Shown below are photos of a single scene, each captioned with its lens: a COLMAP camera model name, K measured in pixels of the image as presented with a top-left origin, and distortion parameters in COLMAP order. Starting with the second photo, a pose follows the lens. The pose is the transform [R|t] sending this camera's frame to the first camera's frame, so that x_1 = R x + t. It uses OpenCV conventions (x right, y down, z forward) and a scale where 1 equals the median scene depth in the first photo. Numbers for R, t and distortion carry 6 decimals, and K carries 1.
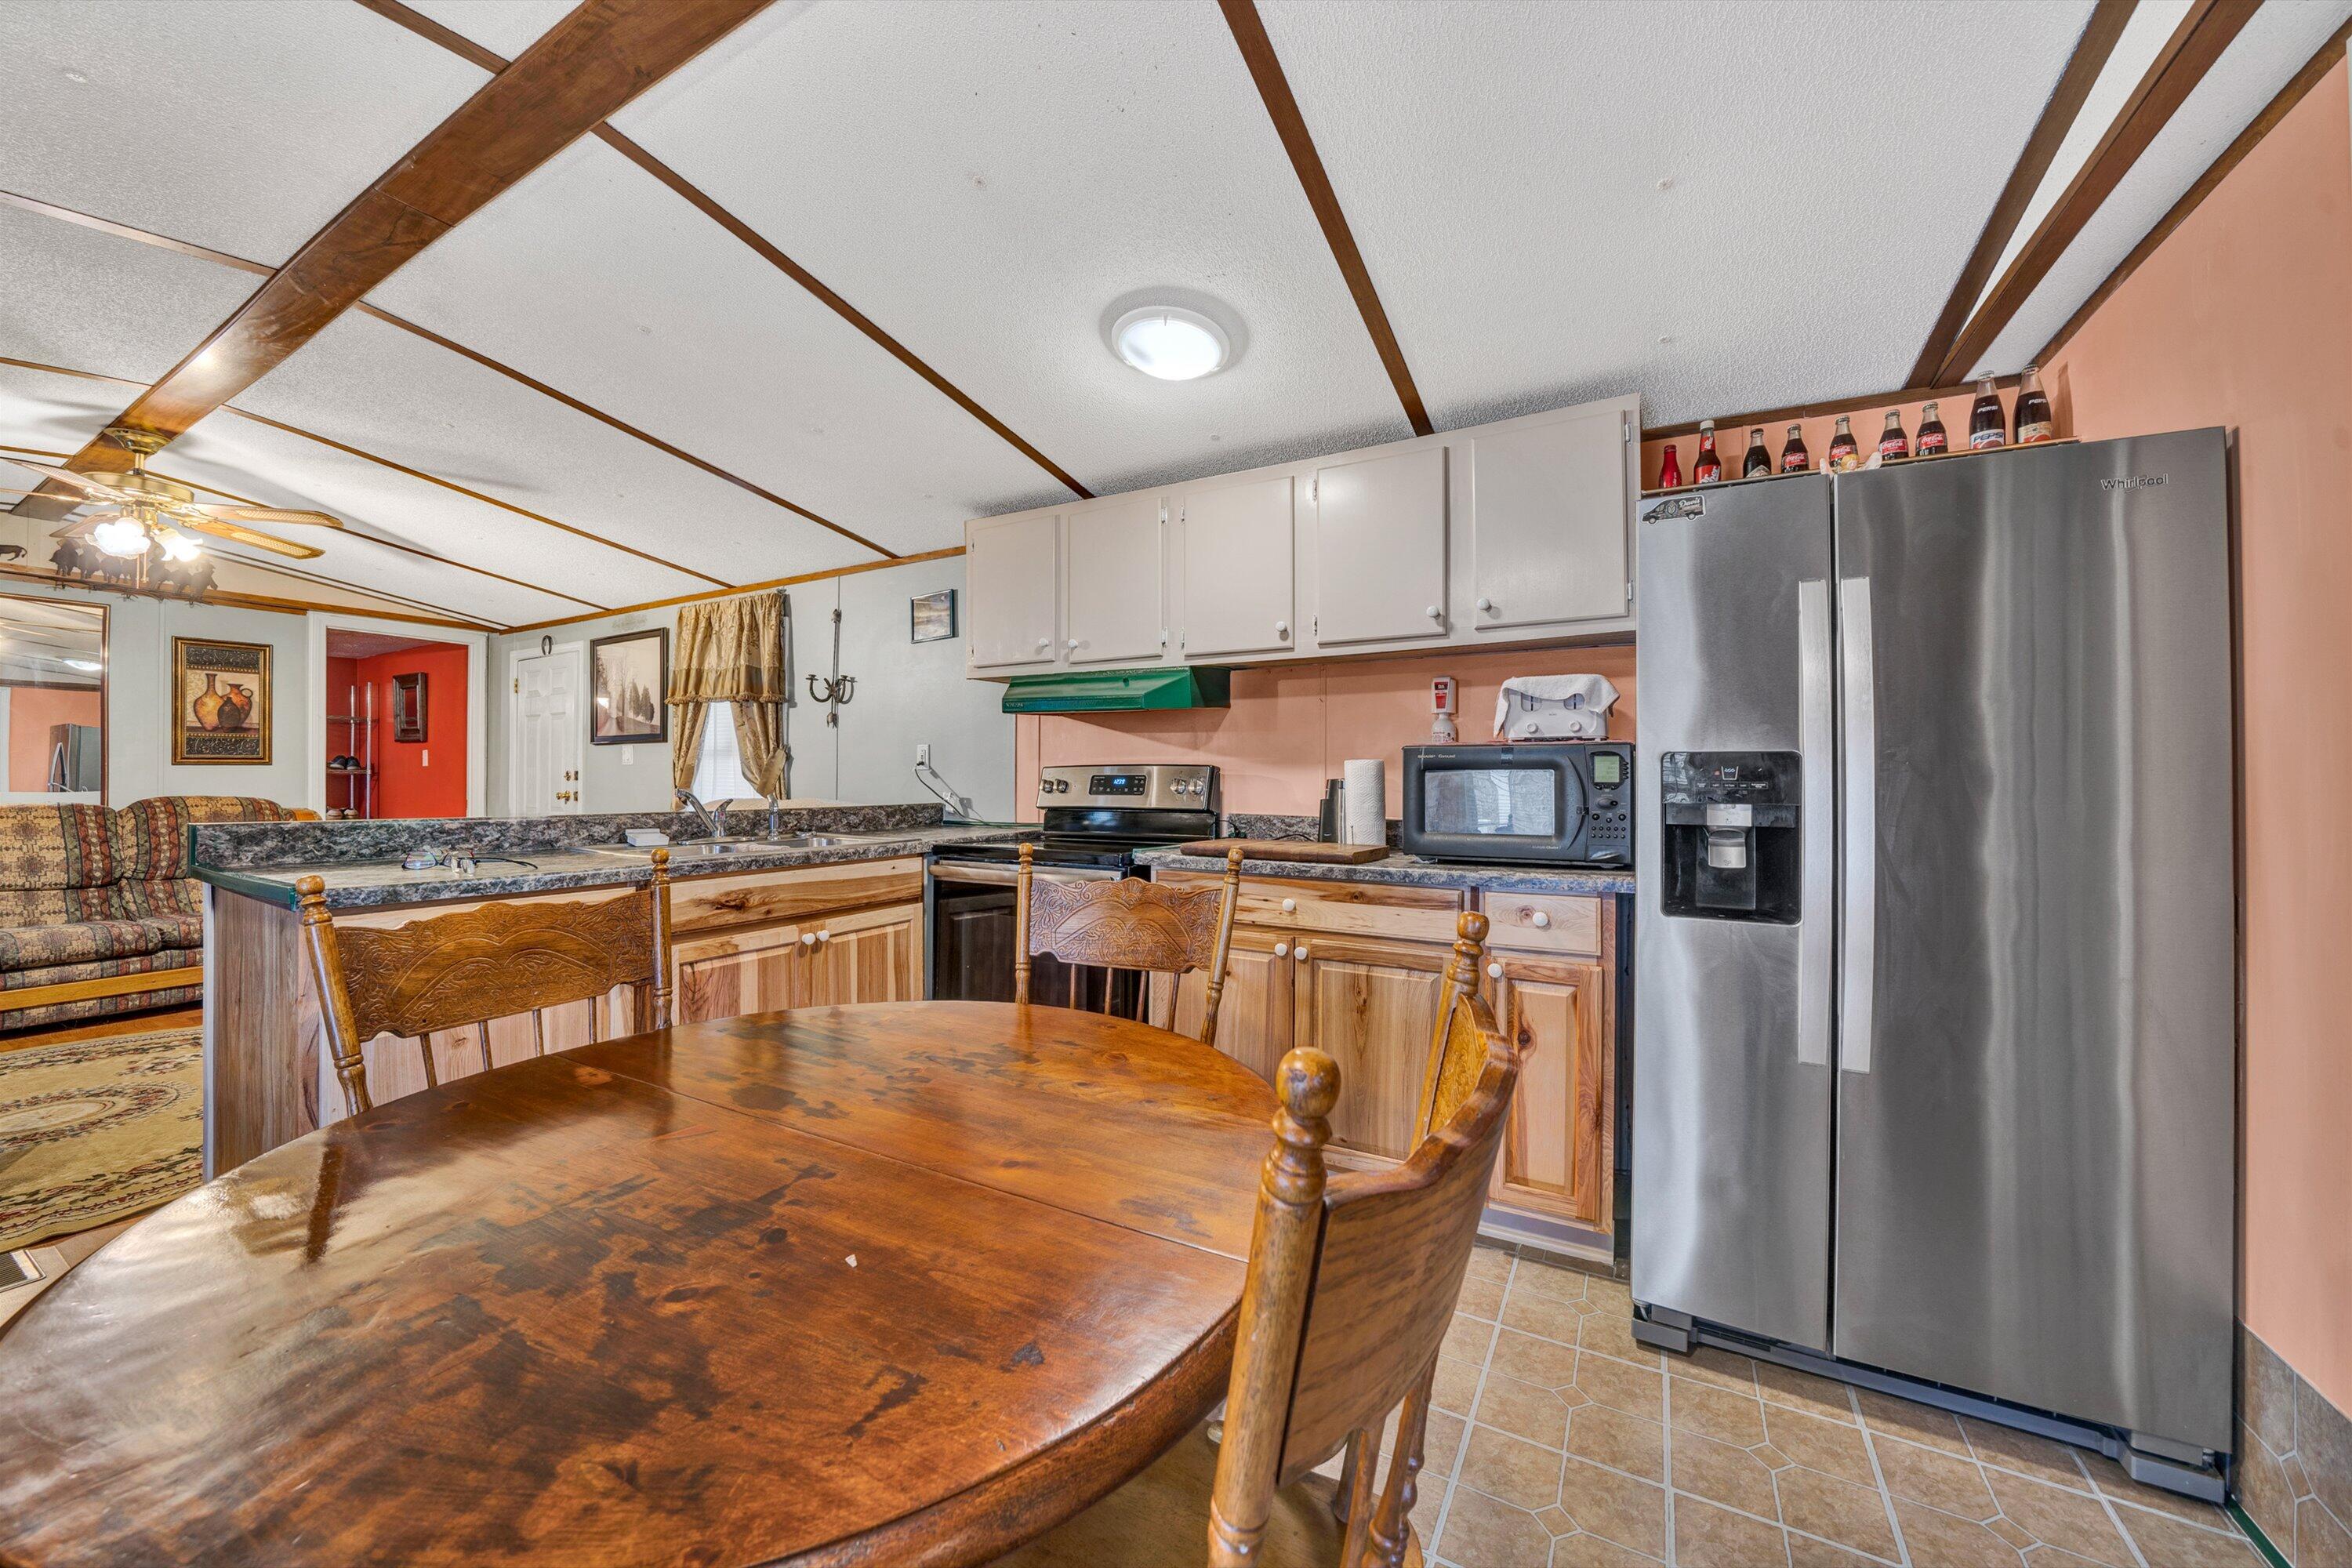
lens RADIAL K [[824.9, 0, 1167.8], [0, 824.9, 774.0], [0, 0, 1]] dist [-0.019229, -0.000122]
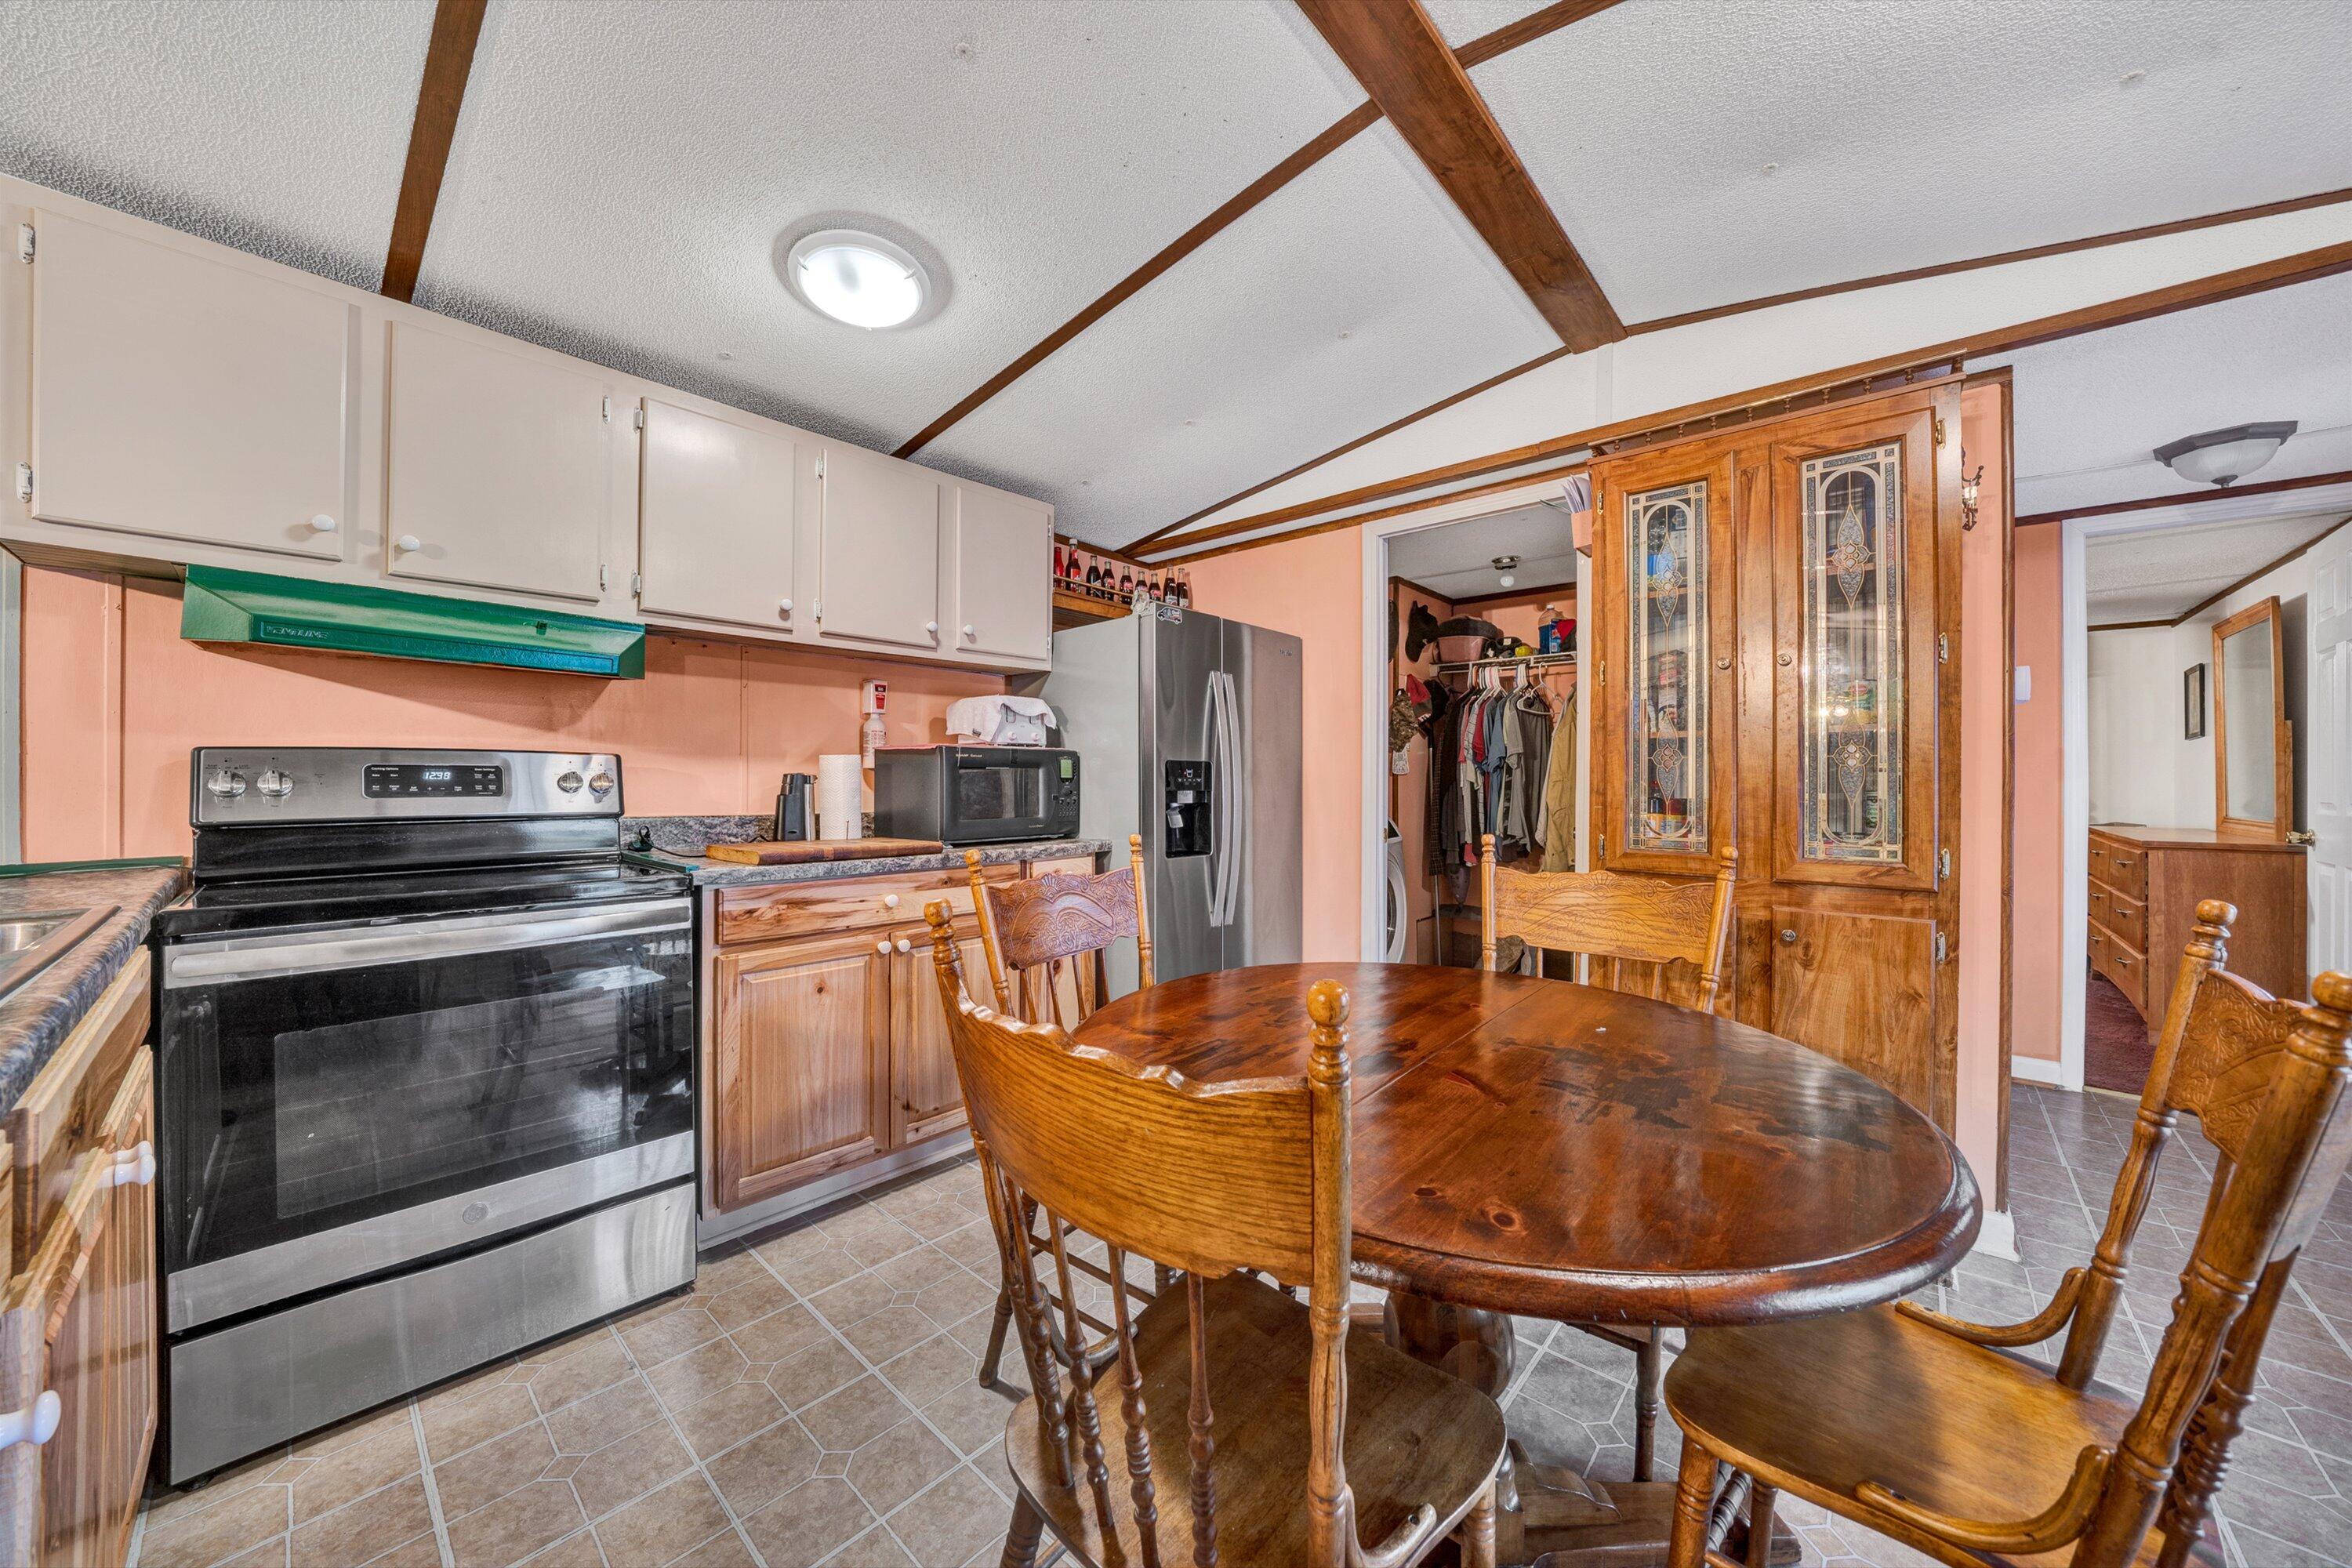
lens RADIAL K [[824.9, 0, 1155.8], [0, 824.9, 780.0], [0, 0, 1]] dist [-0.019229, -0.000122]
pose [[0.246039, -0.000422, 0.969260, -0.631017], [-0.011679, 0.999926, 0.003400, 0.005059], [-0.969190, -0.012156, 0.246016, 0.381796]]
